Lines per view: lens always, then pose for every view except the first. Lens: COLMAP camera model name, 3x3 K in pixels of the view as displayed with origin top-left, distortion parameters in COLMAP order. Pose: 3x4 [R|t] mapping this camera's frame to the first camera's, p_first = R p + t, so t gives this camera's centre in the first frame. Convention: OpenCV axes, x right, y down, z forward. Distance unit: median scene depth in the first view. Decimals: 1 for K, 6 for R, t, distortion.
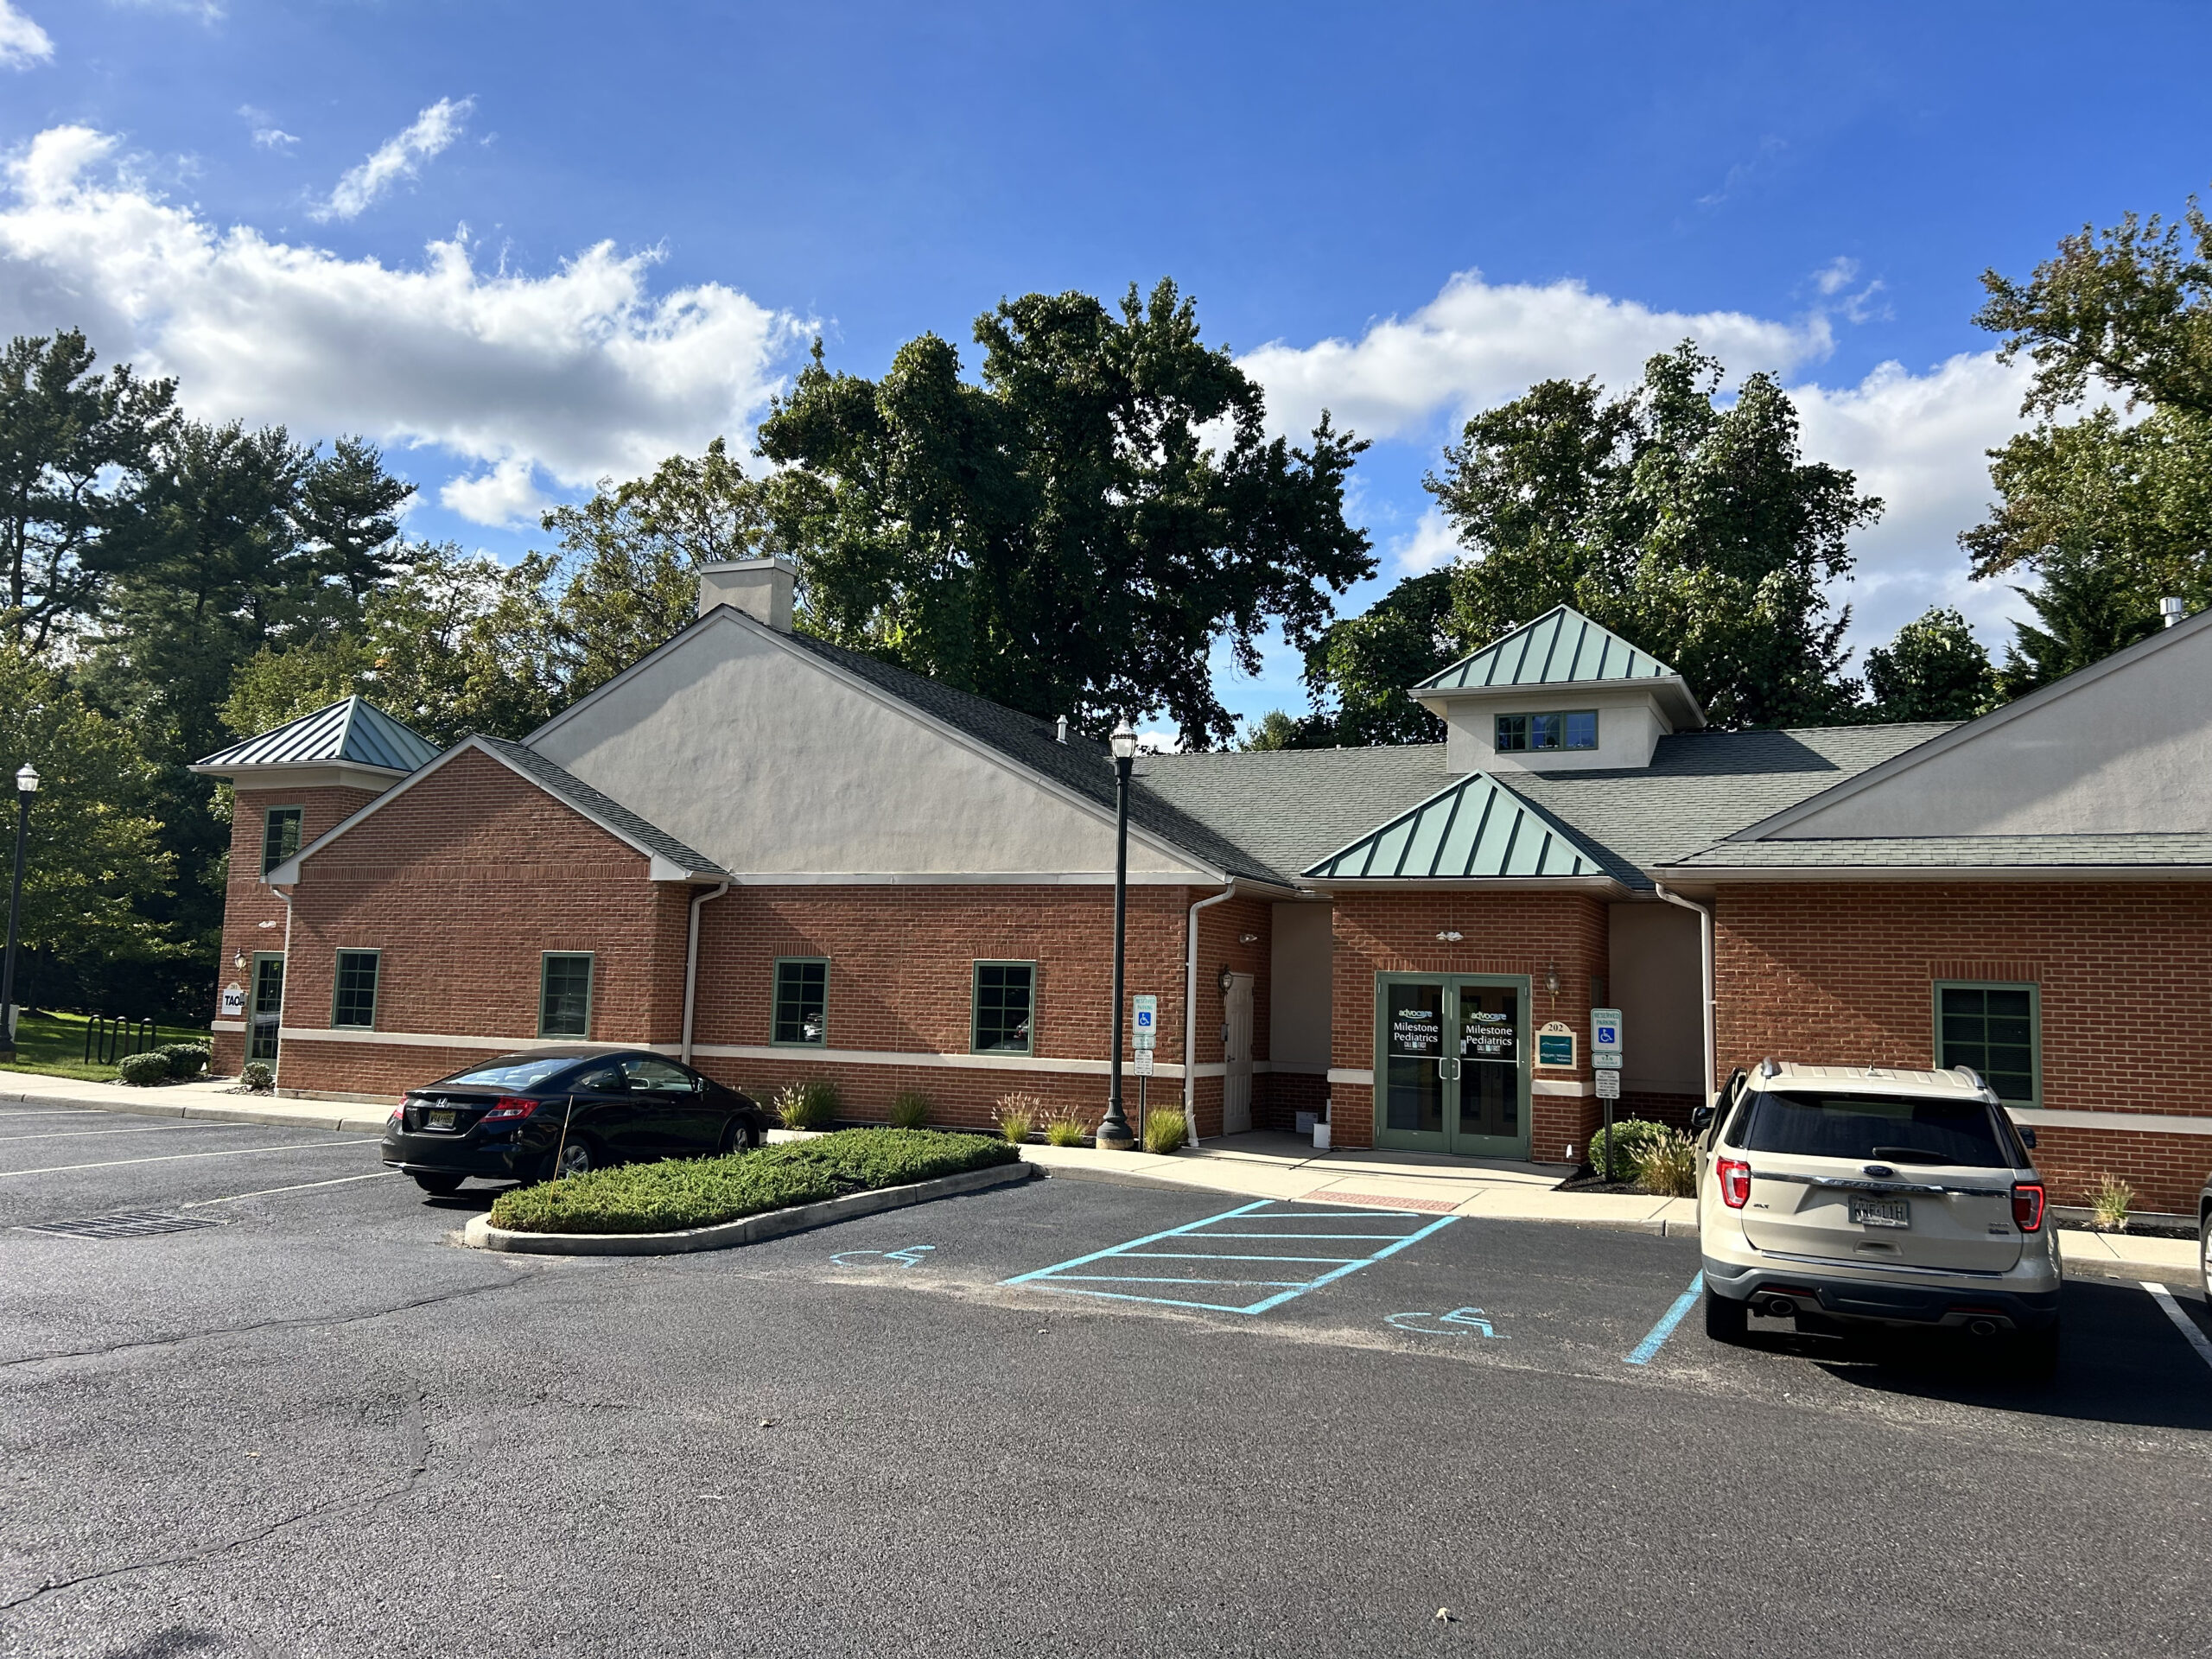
lens RADIAL K [[1644.7, 0, 1106.0], [0, 1644.7, 829.5], [0, 0, 1]] dist [0.125604, -0.255626]
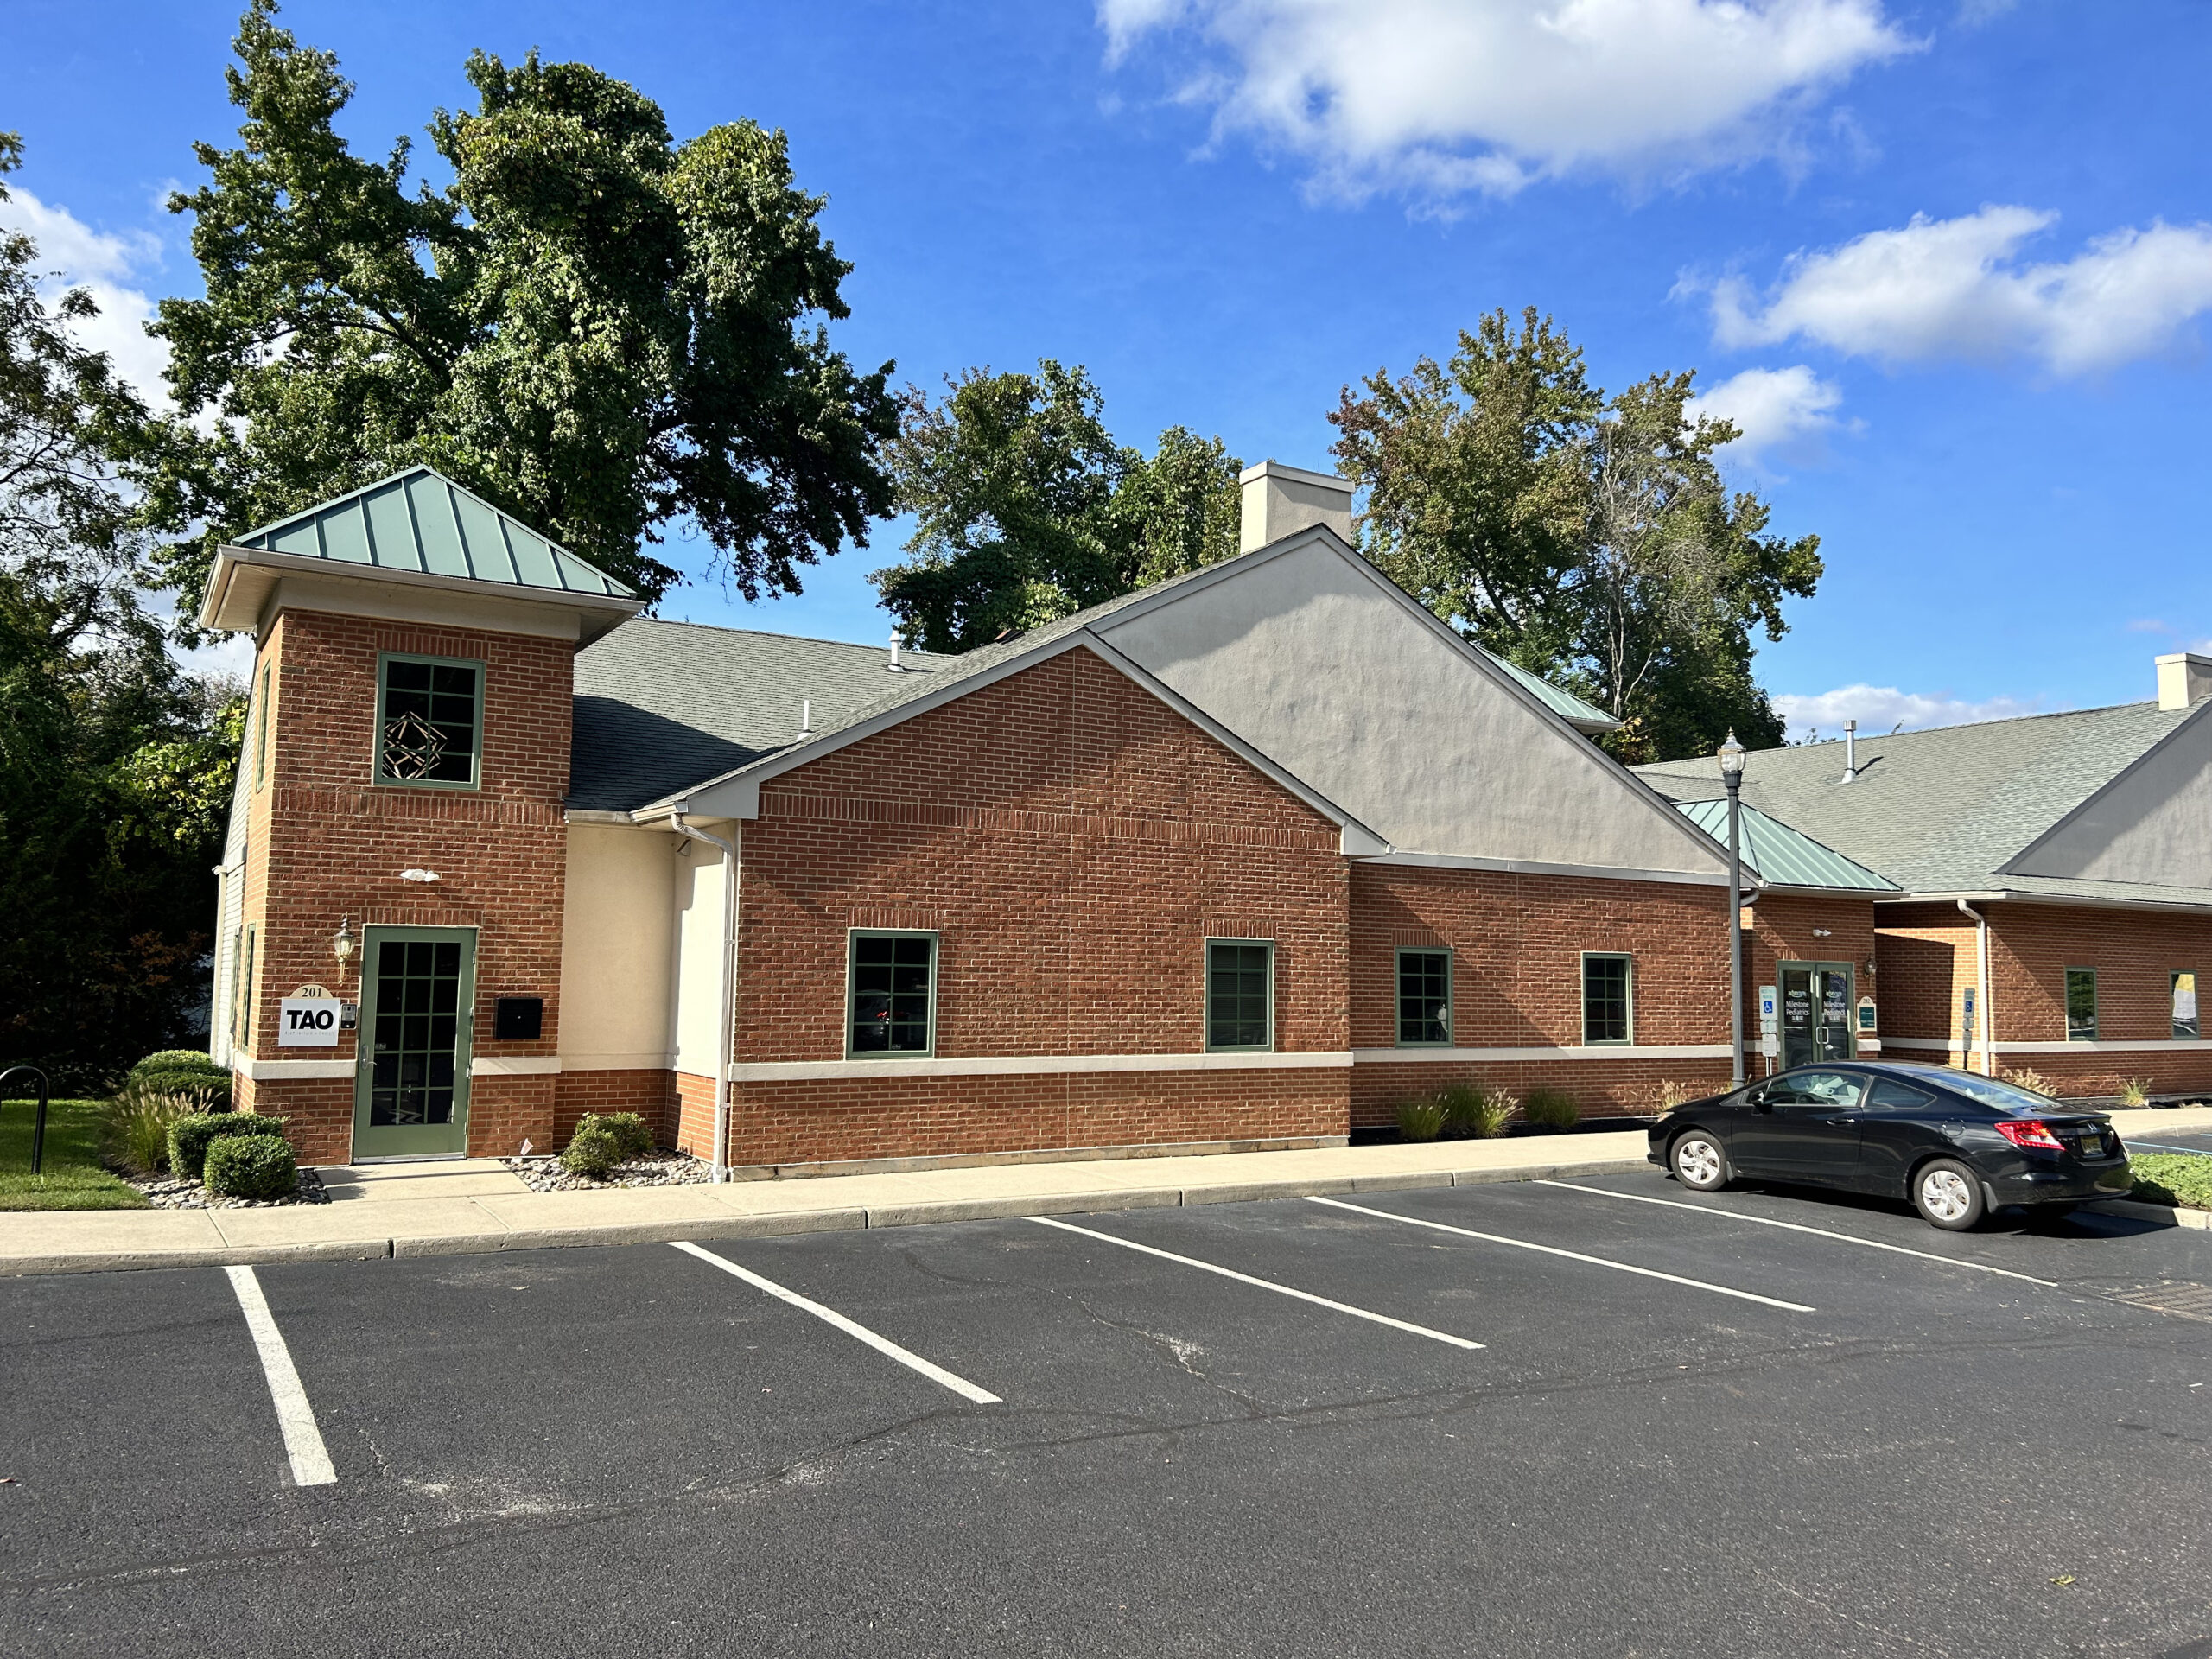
lens RADIAL K [[1644.7, 0, 1106.0], [0, 1644.7, 829.5], [0, 0, 1]] dist [0.125604, -0.255626]
pose [[0.564470, 0.052794, 0.823764, -1.017182], [-0.081011, 0.996678, -0.008364, 0.034951], [-0.821469, -0.062013, 0.566871, 0.633352]]
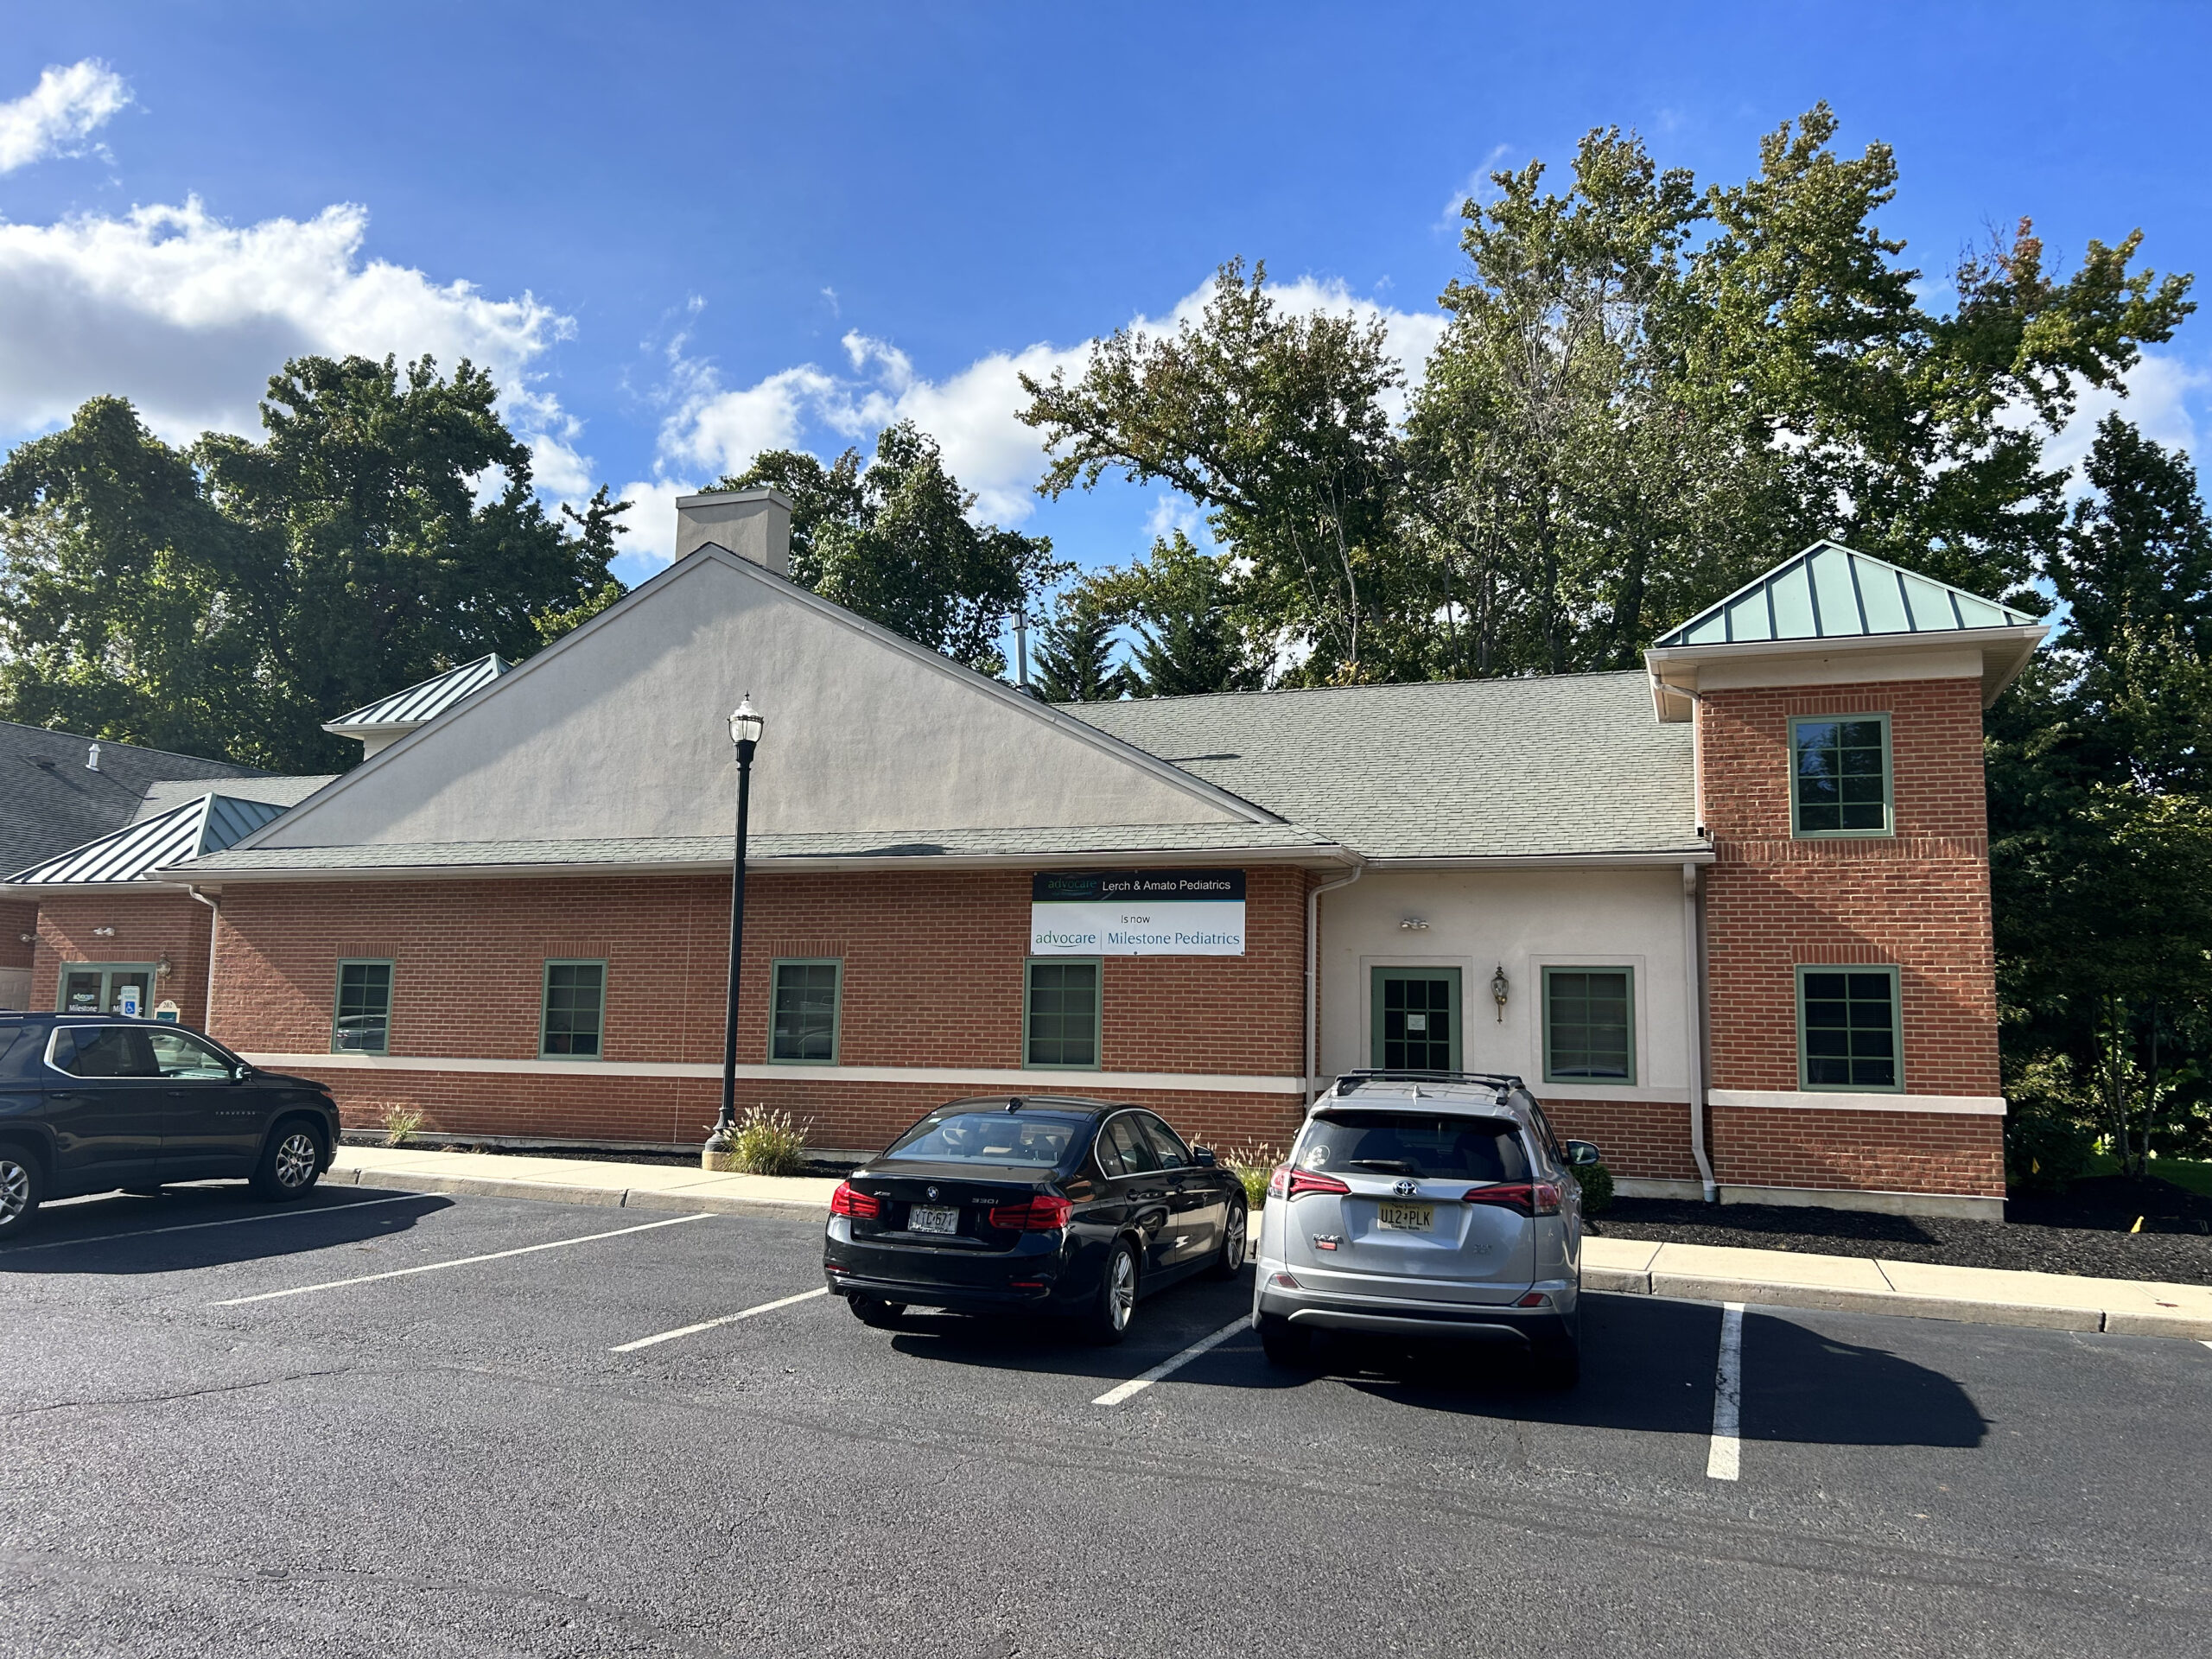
lens RADIAL K [[1568.7, 0, 1256.6], [0, 1568.7, 830.0], [0, 0, 1]] dist [0.039049, -0.001917]
pose [[0.990820, -0.005805, 0.135062, 0.764762], [0.006745, 0.999956, -0.006499, 0.003500], [-0.135018, 0.007350, 0.990816, -0.229214]]
